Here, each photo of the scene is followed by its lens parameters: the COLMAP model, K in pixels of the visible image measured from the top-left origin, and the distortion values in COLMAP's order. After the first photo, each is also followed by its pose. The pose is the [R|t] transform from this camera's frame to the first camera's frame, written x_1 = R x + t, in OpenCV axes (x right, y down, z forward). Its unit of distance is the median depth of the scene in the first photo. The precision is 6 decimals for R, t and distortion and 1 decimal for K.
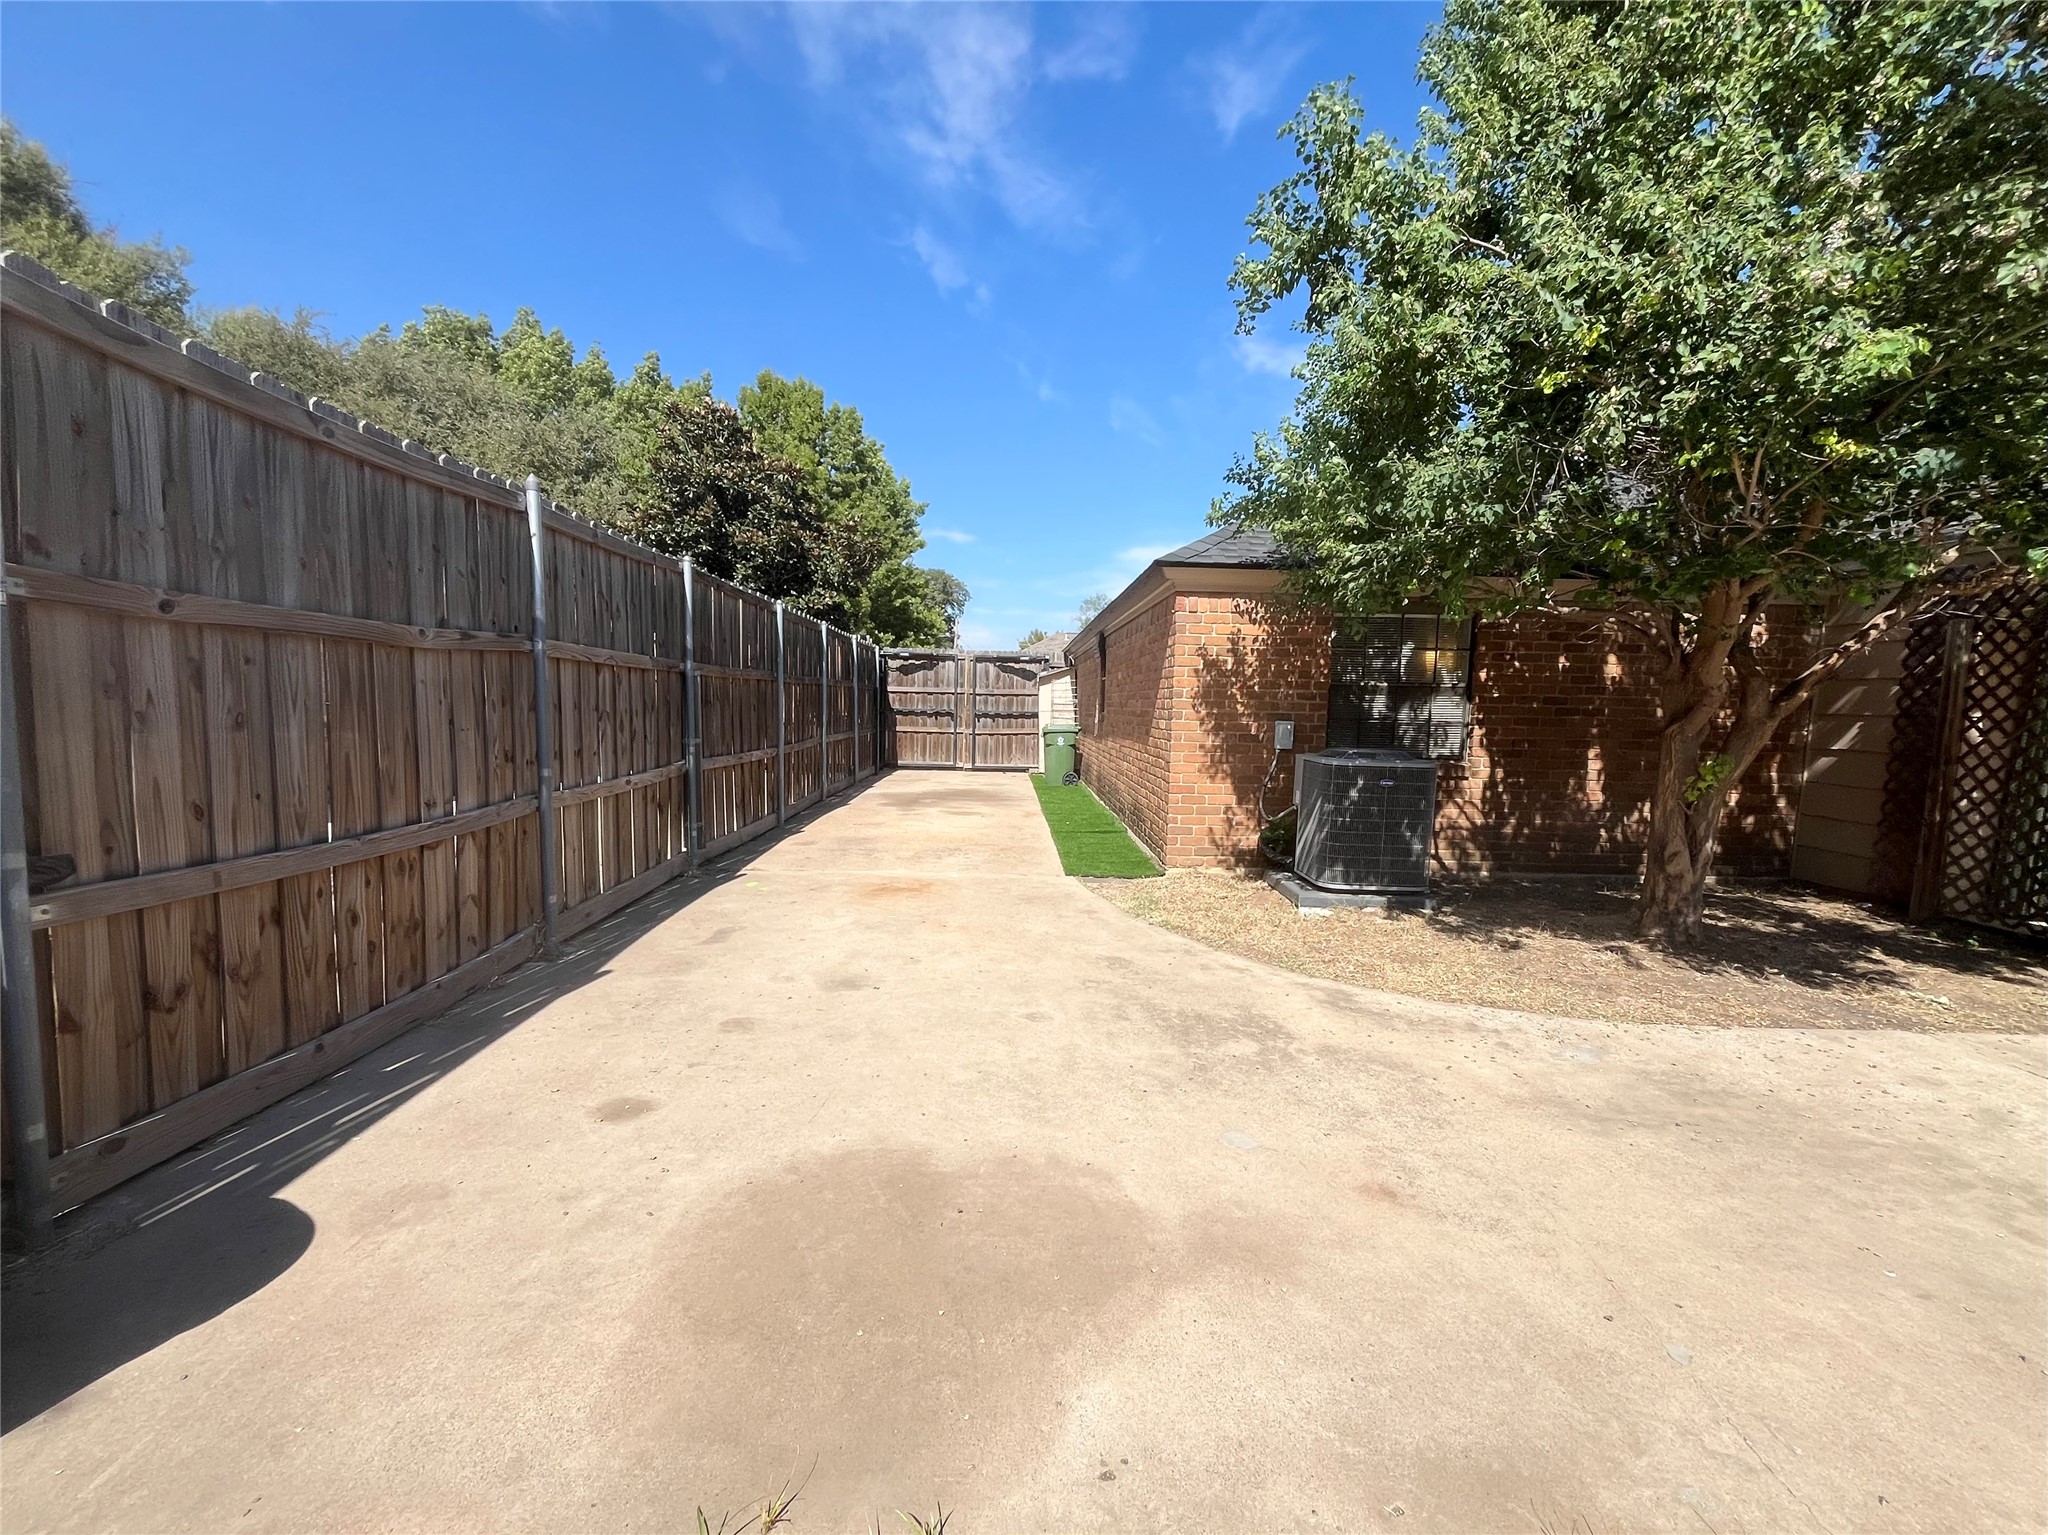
lens RADIAL K [[822.6, 0, 1030.3], [0, 822.6, 763.3], [0, 0, 1]] dist [-0.004361, 0.000566]
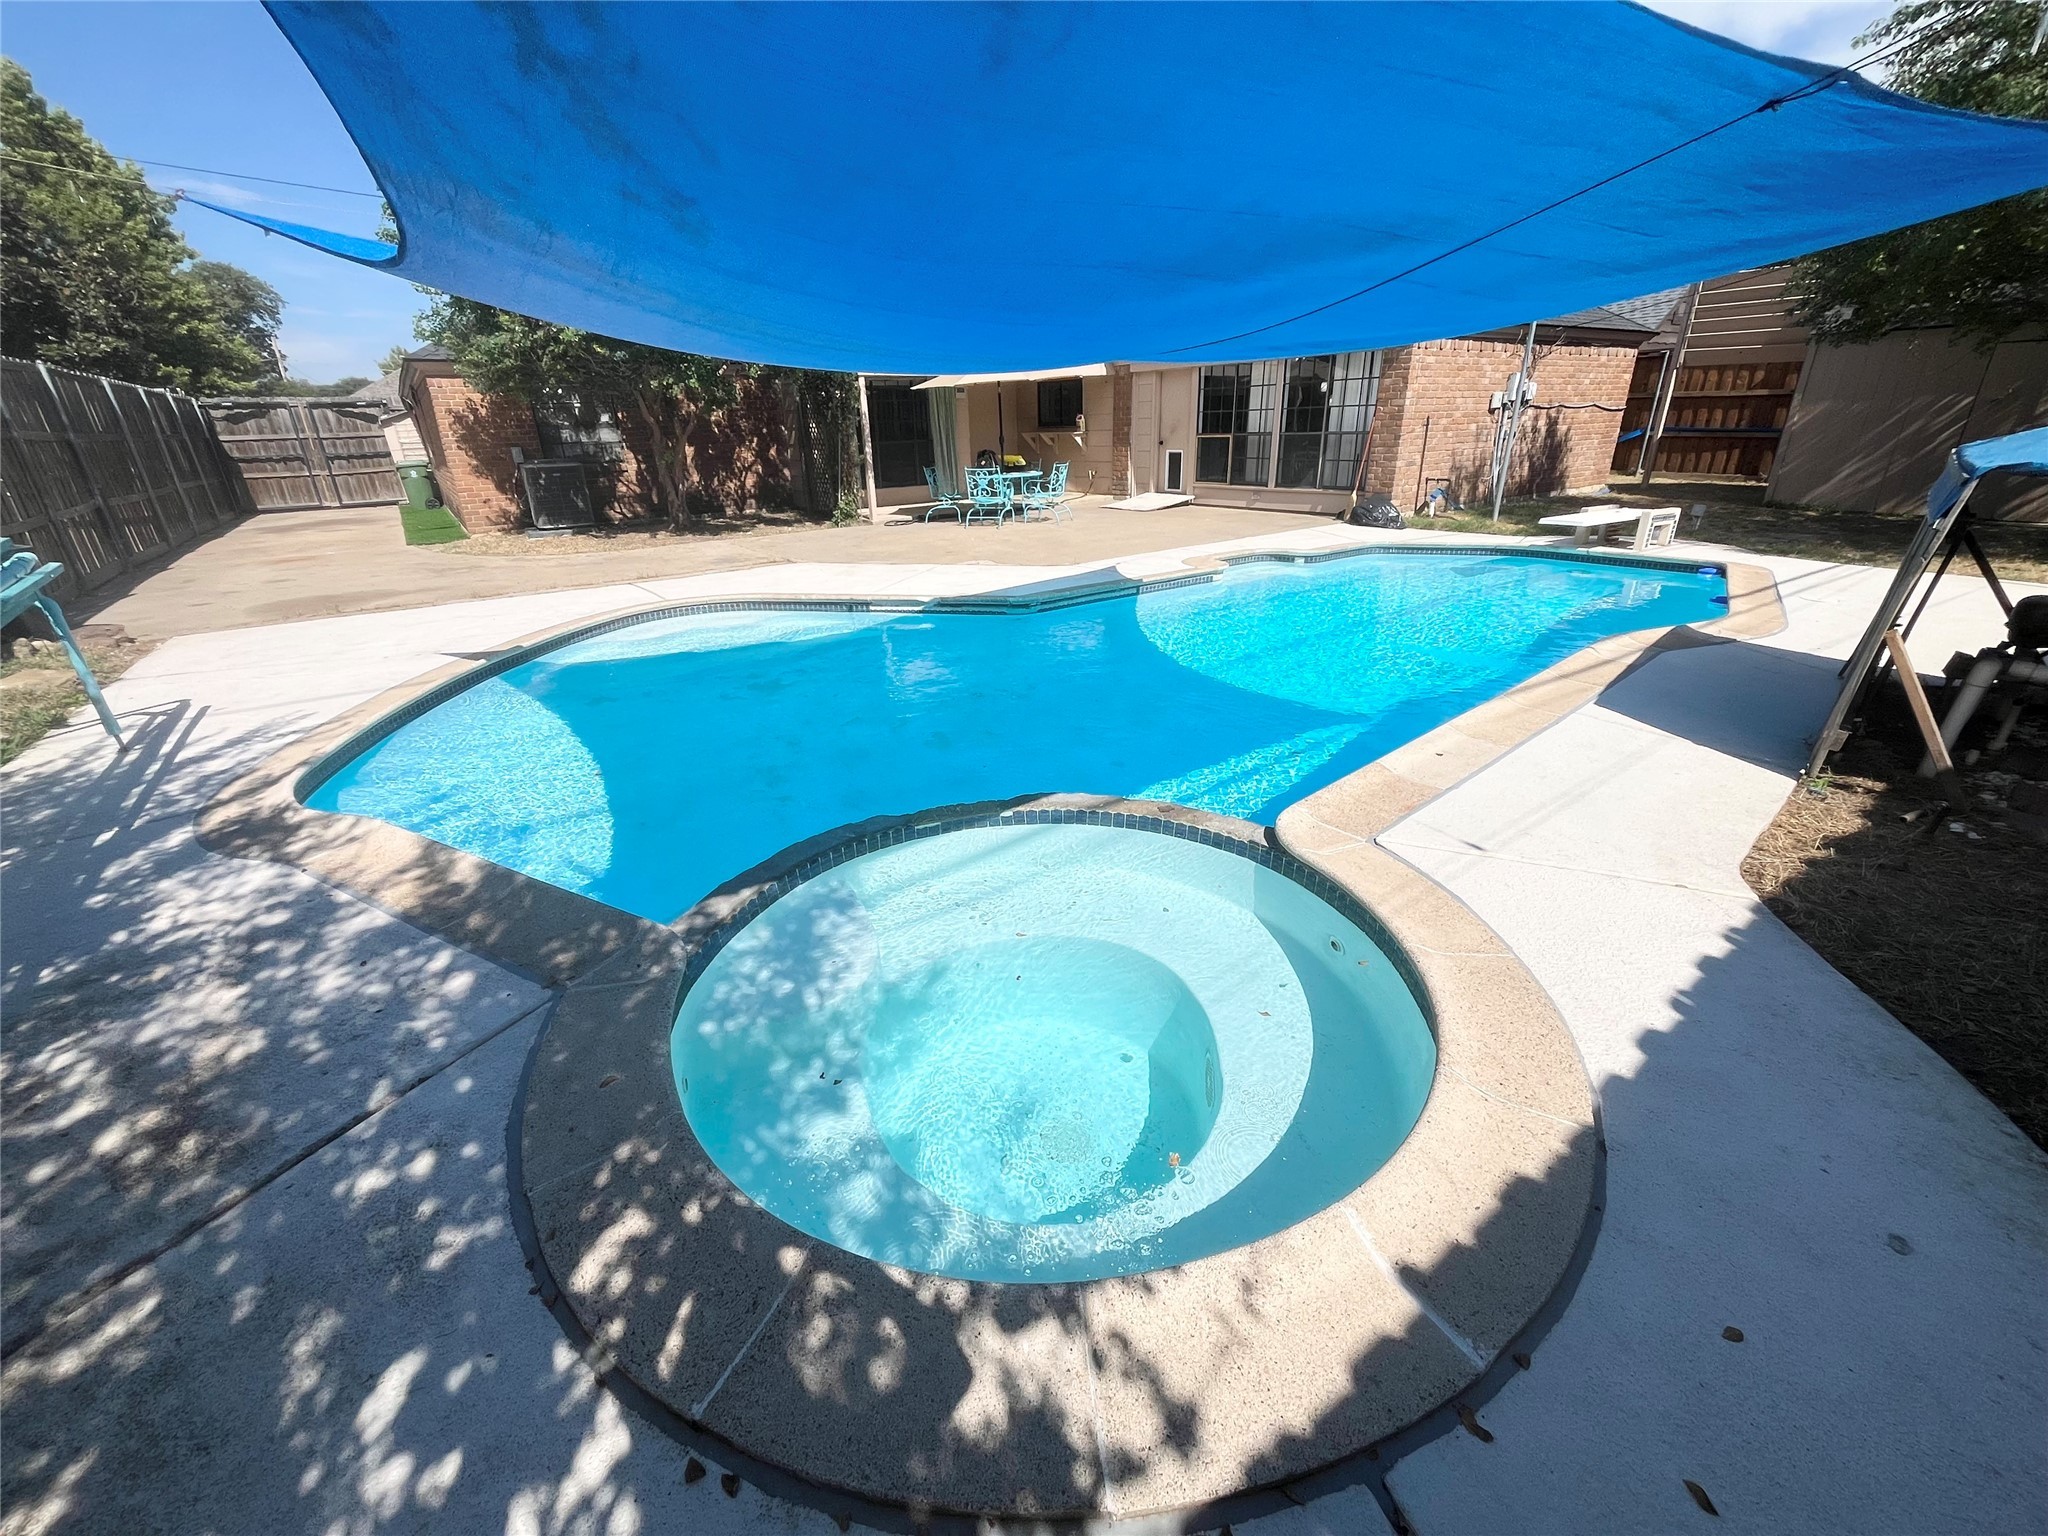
lens RADIAL K [[822.6, 0, 1005.0], [0, 822.6, 757.2], [0, 0, 1]] dist [-0.004361, 0.000566]
pose [[0.836160, -0.251631, 0.487359, 0.063025], [0.089194, 0.939108, 0.331845, 0.039311], [-0.541185, -0.234006, 0.807688, -0.549072]]
